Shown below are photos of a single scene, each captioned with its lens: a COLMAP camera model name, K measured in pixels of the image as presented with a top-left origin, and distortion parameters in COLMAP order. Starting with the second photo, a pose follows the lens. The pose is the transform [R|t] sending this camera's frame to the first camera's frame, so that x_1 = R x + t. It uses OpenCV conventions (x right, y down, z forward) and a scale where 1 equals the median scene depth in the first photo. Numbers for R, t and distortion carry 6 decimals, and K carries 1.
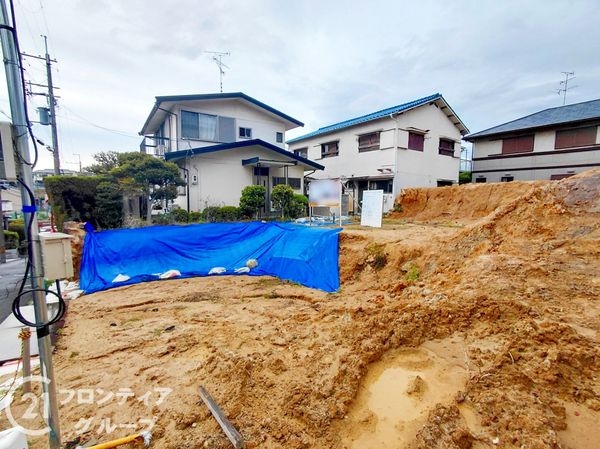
lens RADIAL K [[278.8, 0, 297.4], [0, 278.8, 221.7], [0, 0, 1]] dist [-0.003859, -0.000238]
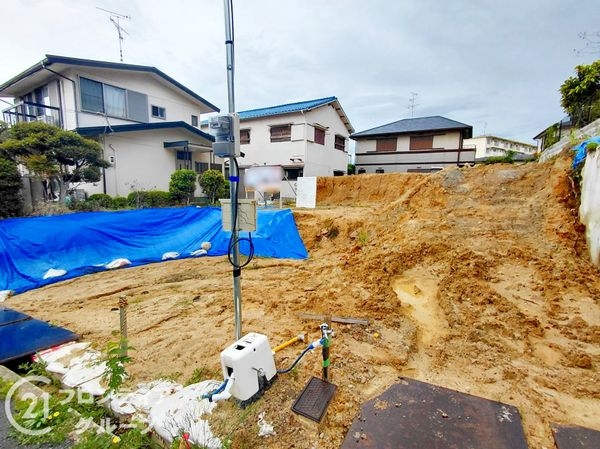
lens RADIAL K [[277.0, 0, 297.1], [0, 277.0, 223.3], [0, 0, 1]] dist [-0.002656, 0.000542]
pose [[0.917252, -0.043989, 0.395870, -0.147032], [0.025049, 0.998286, 0.052890, 0.012365], [-0.397518, -0.038597, 0.916782, -0.039887]]
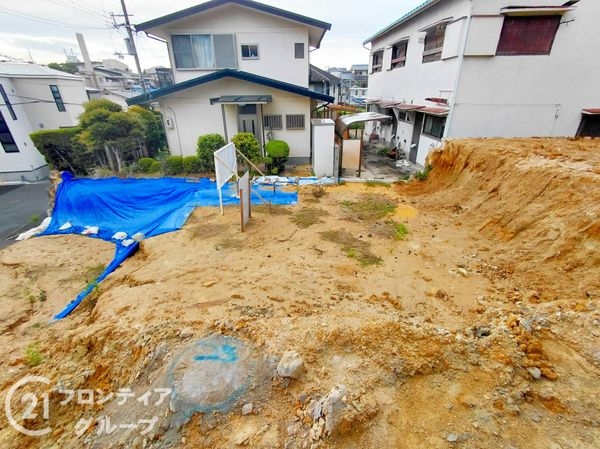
lens RADIAL K [[280.9, 0, 298.1], [0, 280.9, 222.1], [0, 0, 1]] dist [-0.001130, 0.000616]
pose [[0.835753, 0.218535, -0.503745, 0.451678], [-0.033832, 0.936143, 0.349988, -0.150524], [0.548062, -0.275461, 0.789778, 0.310515]]
